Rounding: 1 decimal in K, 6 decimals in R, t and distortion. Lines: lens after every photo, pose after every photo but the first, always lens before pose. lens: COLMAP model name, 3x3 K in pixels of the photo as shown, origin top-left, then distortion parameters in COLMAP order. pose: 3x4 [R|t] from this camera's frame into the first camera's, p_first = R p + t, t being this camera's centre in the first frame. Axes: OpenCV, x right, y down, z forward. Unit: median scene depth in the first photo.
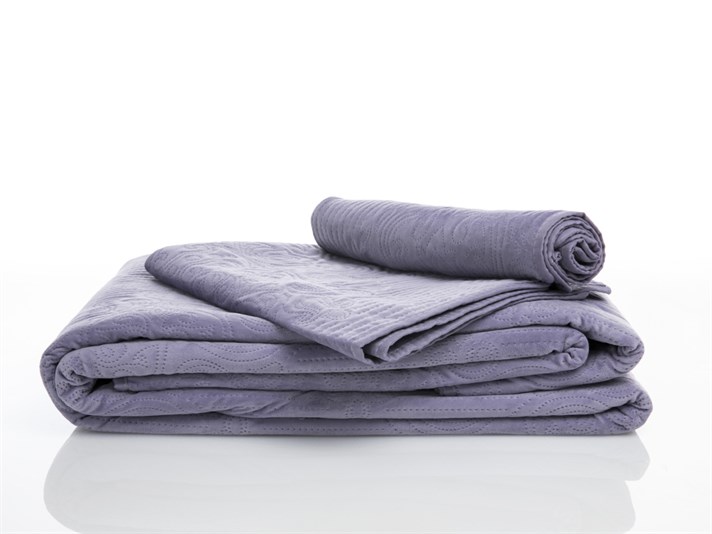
lens RADIAL K [[1310.5, 0, 355.5], [0, 1310.5, 265.6], [0, 0, 1]] dist [0.387050, 0.000000]
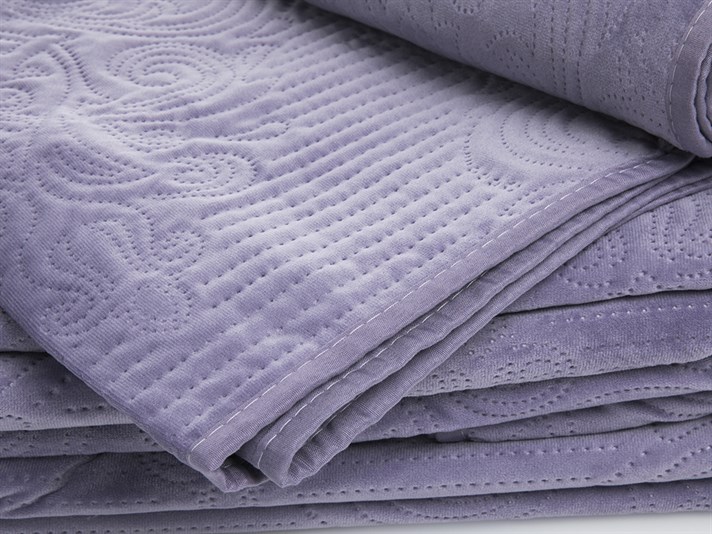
lens RADIAL K [[1693.8, 0, 356.9], [0, 1693.8, 268.9], [0, 0, 1]] dist [0.176108, 0.000000]
pose [[0.998937, -0.041309, 0.020459, 0.033874], [0.030133, 0.921009, 0.388374, -0.159891], [-0.034886, -0.387345, 0.921275, 0.542177]]
